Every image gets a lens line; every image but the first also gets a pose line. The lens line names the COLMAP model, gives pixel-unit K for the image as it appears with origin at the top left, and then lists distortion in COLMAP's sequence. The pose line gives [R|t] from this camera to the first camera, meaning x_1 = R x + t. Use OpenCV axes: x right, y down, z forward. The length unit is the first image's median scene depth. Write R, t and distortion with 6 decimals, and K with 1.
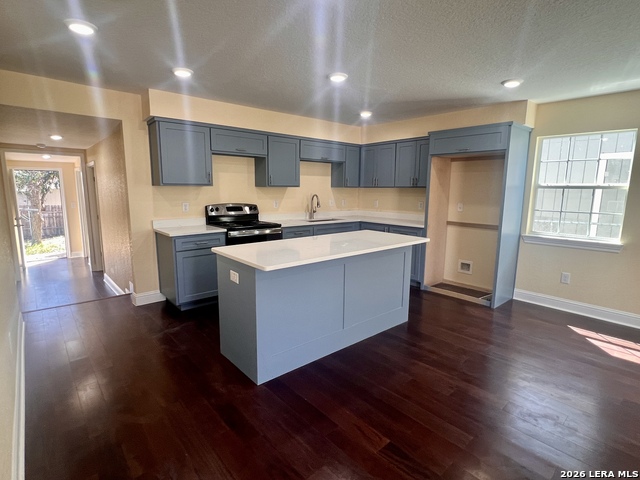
lens RADIAL K [[321.5, 0, 320.6], [0, 321.5, 237.2], [0, 0, 1]] dist [-0.001984, 0.000131]
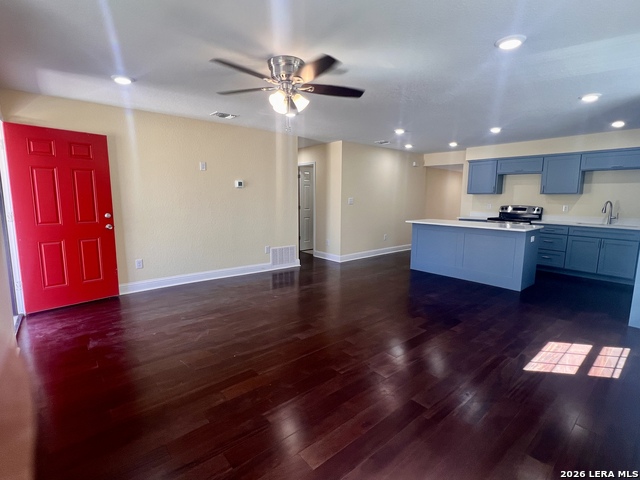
lens RADIAL K [[321.5, 0, 322.1], [0, 321.5, 239.1], [0, 0, 1]] dist [-0.001984, 0.000131]
pose [[-0.019930, 0.125958, -0.991835, 1.224705], [-0.163452, 0.978275, 0.127520, 0.009777], [0.986350, 0.164659, 0.001091, 0.105171]]
